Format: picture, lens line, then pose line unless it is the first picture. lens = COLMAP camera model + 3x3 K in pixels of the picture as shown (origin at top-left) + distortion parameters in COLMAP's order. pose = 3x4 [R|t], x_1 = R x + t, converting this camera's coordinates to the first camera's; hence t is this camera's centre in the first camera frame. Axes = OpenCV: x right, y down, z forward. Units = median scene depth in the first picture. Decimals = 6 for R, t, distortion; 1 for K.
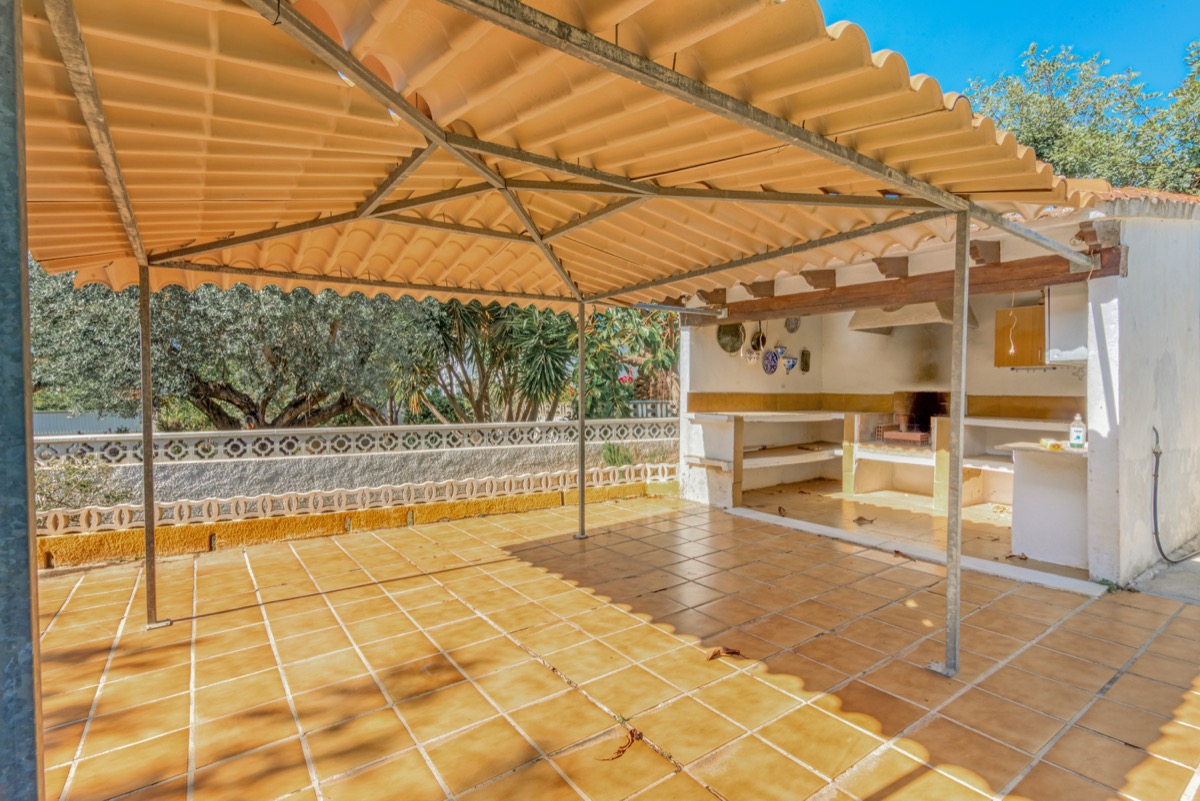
lens RADIAL K [[547.7, 0, 600.0], [0, 547.7, 400.5], [0, 0, 1]] dist [0.000865, 0.000196]
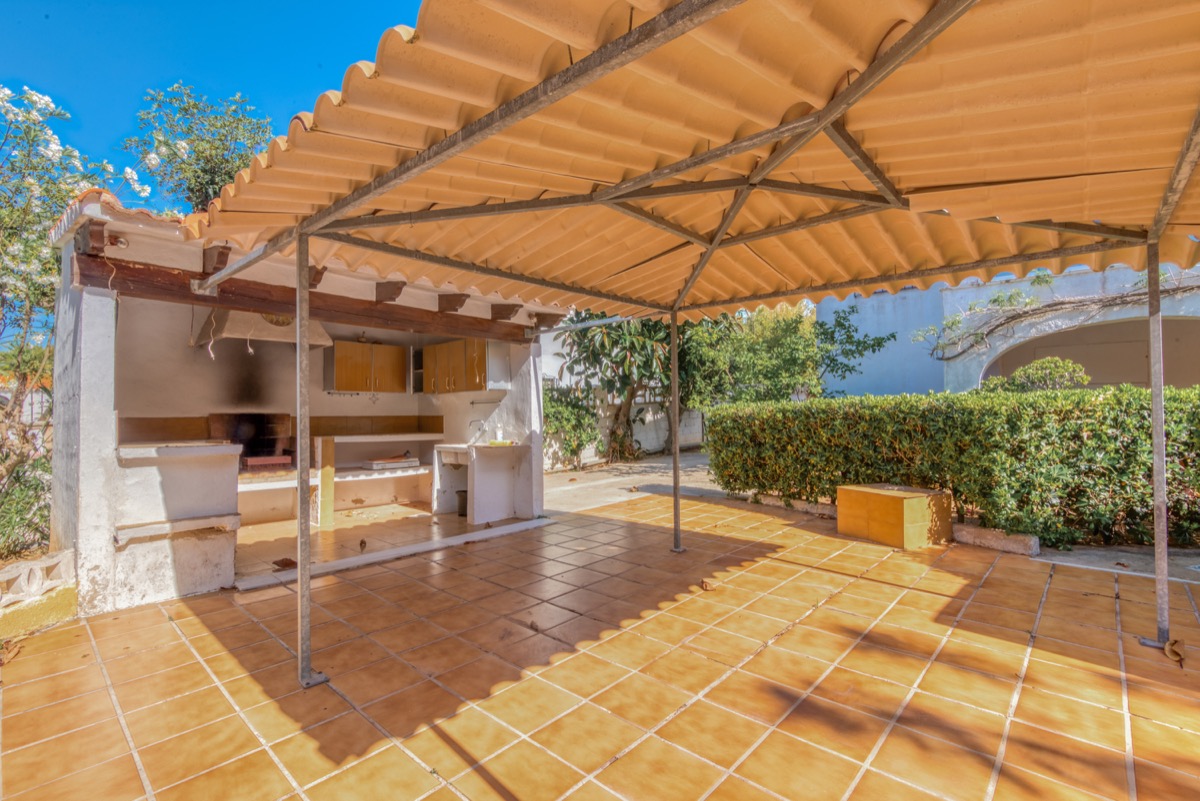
lens RADIAL K [[547.7, 0, 600.0], [0, 547.7, 400.5], [0, 0, 1]] dist [0.000865, 0.000196]
pose [[-0.200860, 0.030351, 0.979150, -0.830621], [0.033630, 0.999144, -0.024072, 0.008632], [-0.979043, 0.028094, -0.201709, 1.141892]]
